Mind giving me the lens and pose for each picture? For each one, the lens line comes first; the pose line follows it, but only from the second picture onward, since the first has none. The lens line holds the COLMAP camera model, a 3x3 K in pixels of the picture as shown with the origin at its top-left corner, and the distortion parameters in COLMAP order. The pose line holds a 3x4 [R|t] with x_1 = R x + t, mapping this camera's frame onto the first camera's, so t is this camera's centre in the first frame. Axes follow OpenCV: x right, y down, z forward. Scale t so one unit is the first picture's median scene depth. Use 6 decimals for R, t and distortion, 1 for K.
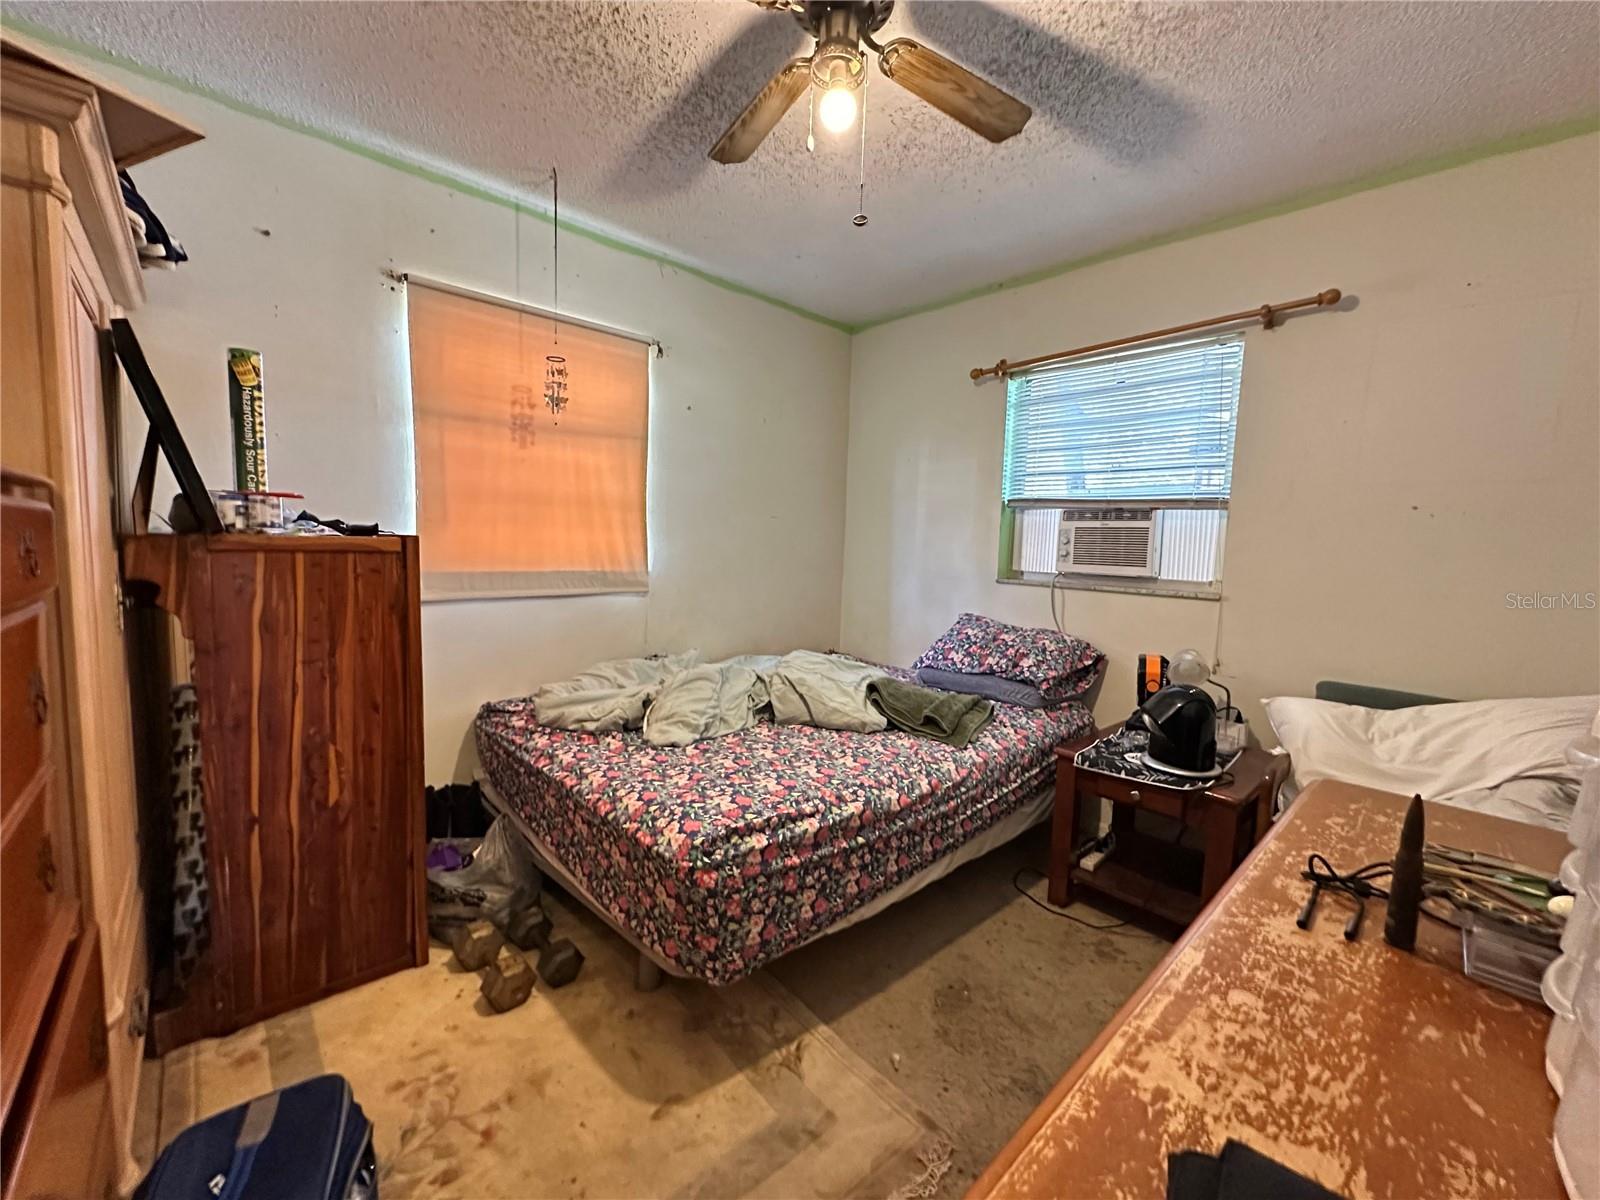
lens RADIAL K [[639.2, 0, 798.7], [0, 639.2, 596.6], [0, 0, 1]] dist [-0.005424, 0.000190]
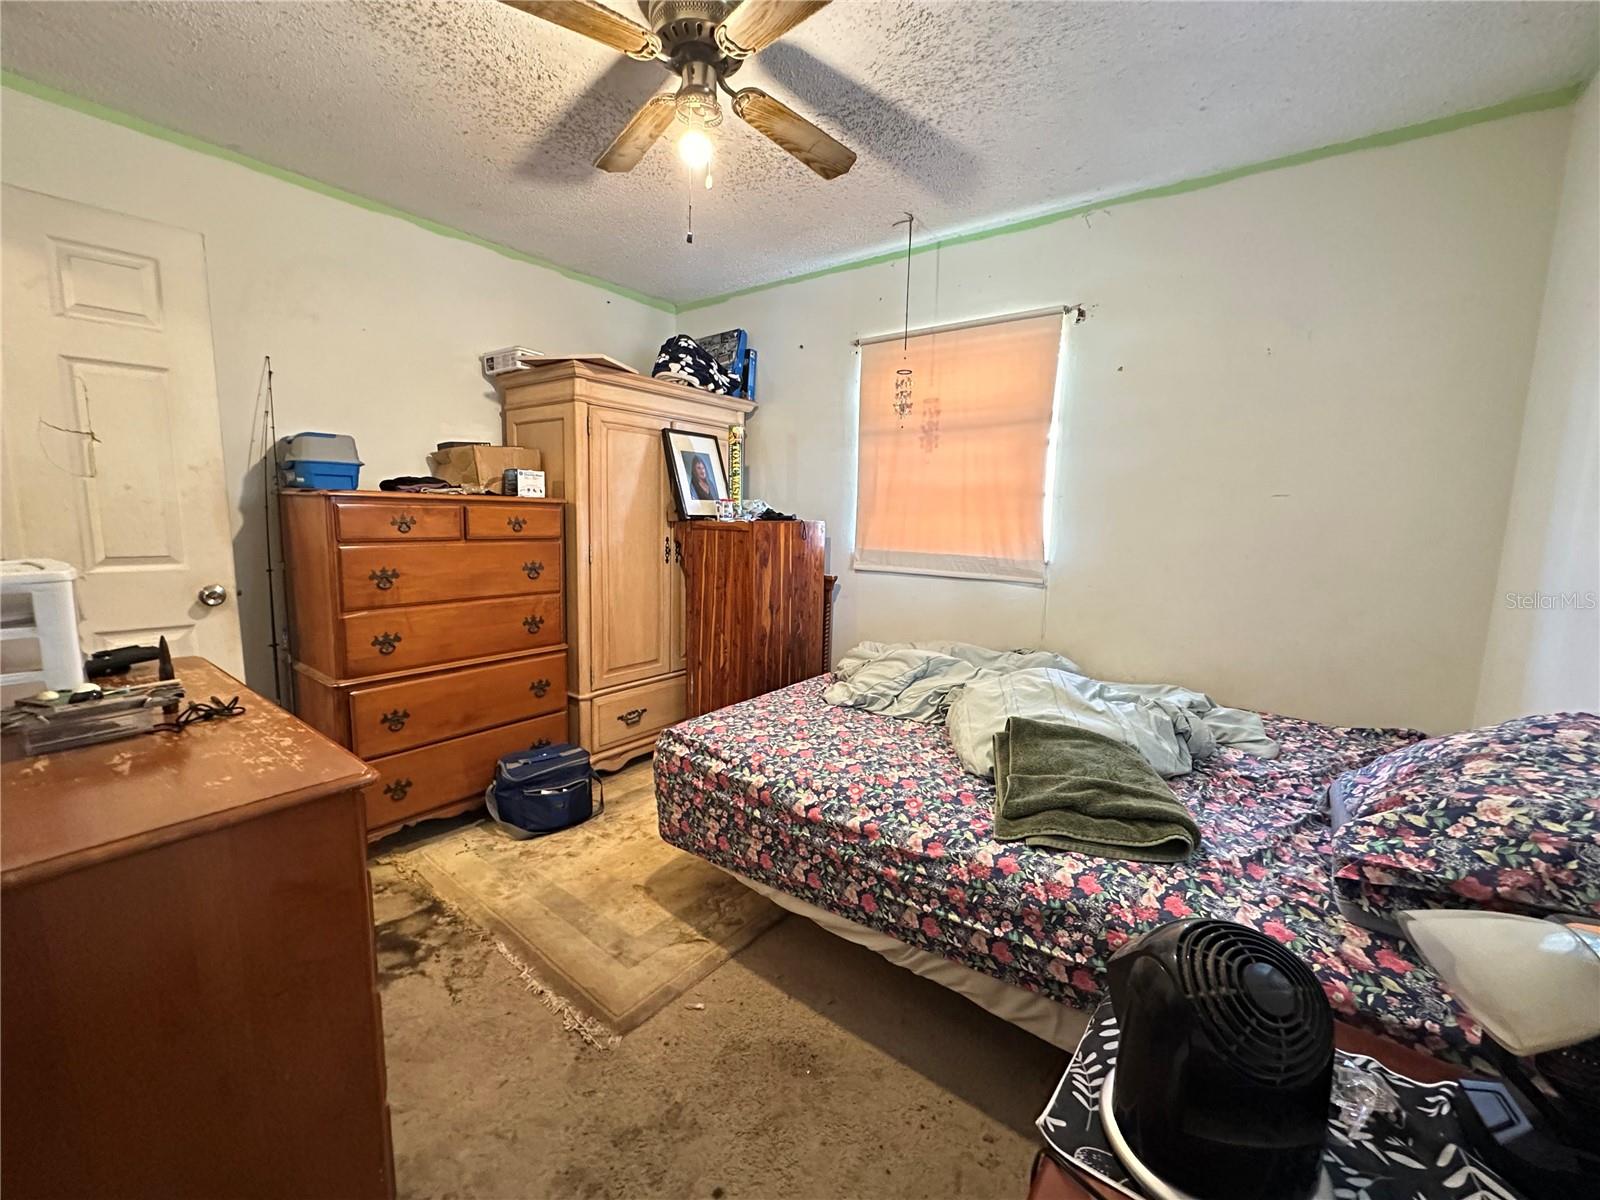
lens RADIAL K [[639.2, 0, 798.7], [0, 639.2, 596.6], [0, 0, 1]] dist [-0.005424, 0.000190]
pose [[0.184868, 0.105570, -0.977077, 0.810645], [-0.101295, 0.990965, 0.087905, -0.046403], [0.977529, 0.082723, 0.193892, 0.630334]]
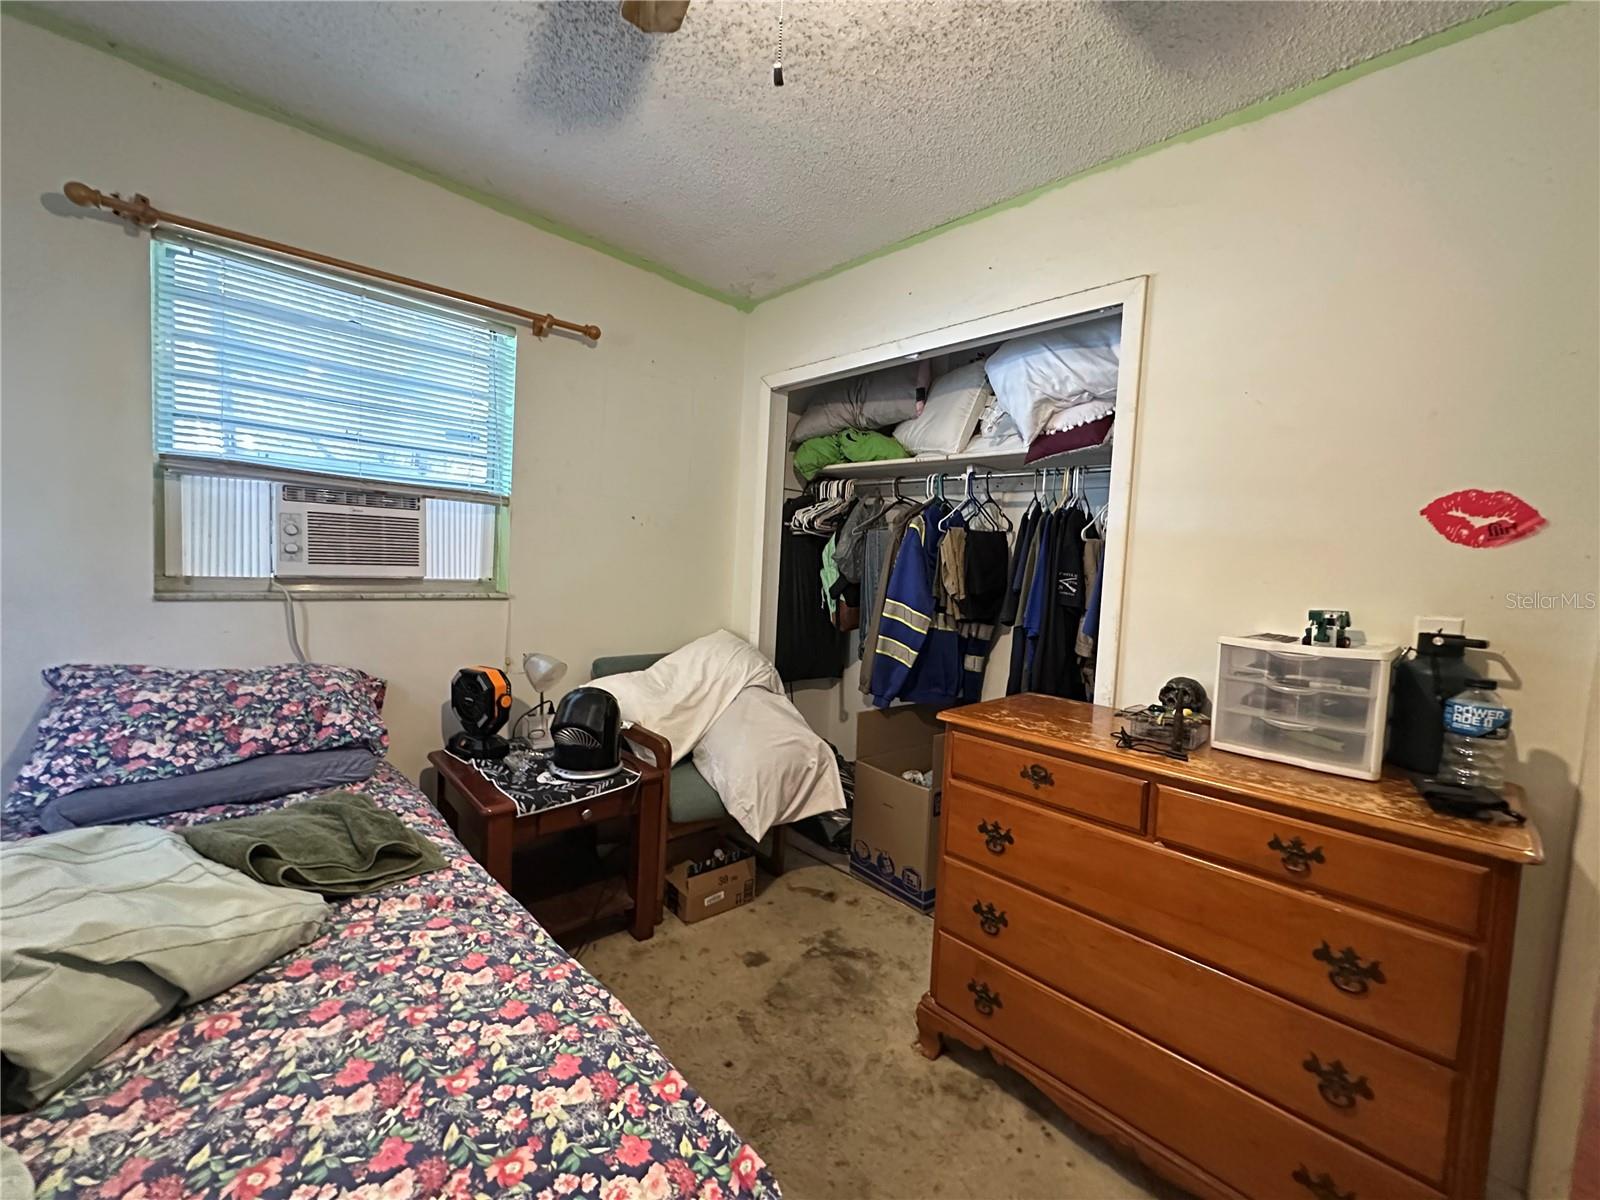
lens RADIAL K [[639.2, 0, 798.7], [0, 639.2, 596.6], [0, 0, 1]] dist [-0.005424, 0.000190]
pose [[-0.011986, -0.093503, 0.995547, -0.358490], [0.035878, 0.994937, 0.093877, -0.081381], [-0.999284, 0.036843, -0.008571, 0.620066]]
